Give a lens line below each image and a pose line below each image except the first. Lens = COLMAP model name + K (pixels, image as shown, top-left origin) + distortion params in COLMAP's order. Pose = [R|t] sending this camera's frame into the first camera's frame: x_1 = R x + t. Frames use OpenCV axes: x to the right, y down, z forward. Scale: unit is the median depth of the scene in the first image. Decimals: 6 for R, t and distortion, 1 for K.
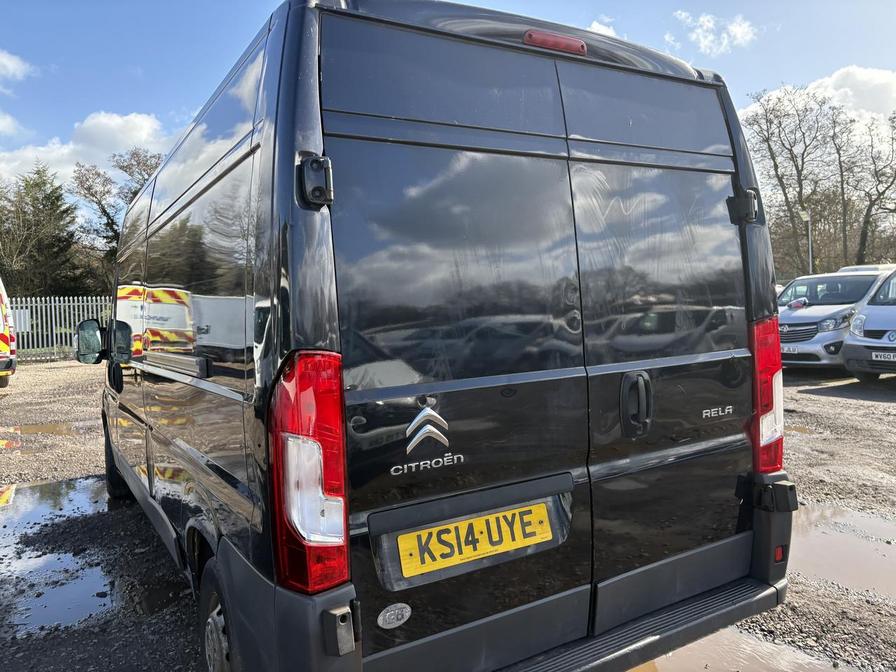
lens RADIAL K [[673.3, 0, 448.0], [0, 673.3, 336.0], [0, 0, 1]] dist [0.025842, -0.000039]
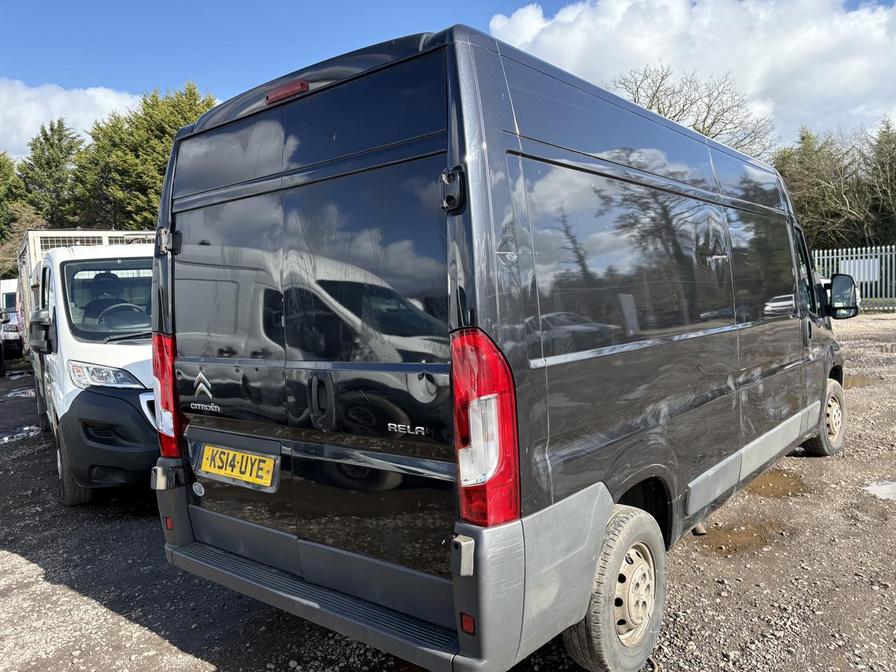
lens RADIAL K [[673.3, 0, 448.0], [0, 673.3, 336.0], [0, 0, 1]] dist [0.025842, -0.000039]
pose [[0.333450, 0.078688, -0.939478, 1.583716], [-0.000875, 0.996536, 0.083157, -0.109632], [0.942767, -0.026907, 0.332364, 0.954000]]
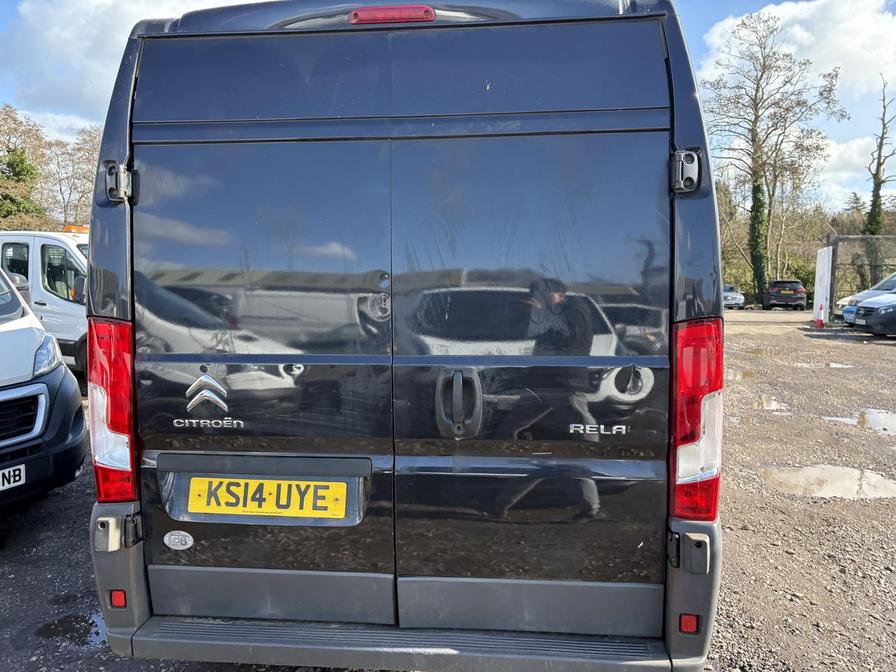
lens RADIAL K [[673.3, 0, 448.0], [0, 673.3, 336.0], [0, 0, 1]] dist [0.025842, -0.000039]
pose [[0.798963, 0.096438, -0.593598, 0.918754], [-0.054188, 0.994588, 0.088648, -0.080054], [0.598934, -0.038660, 0.799865, 0.300876]]
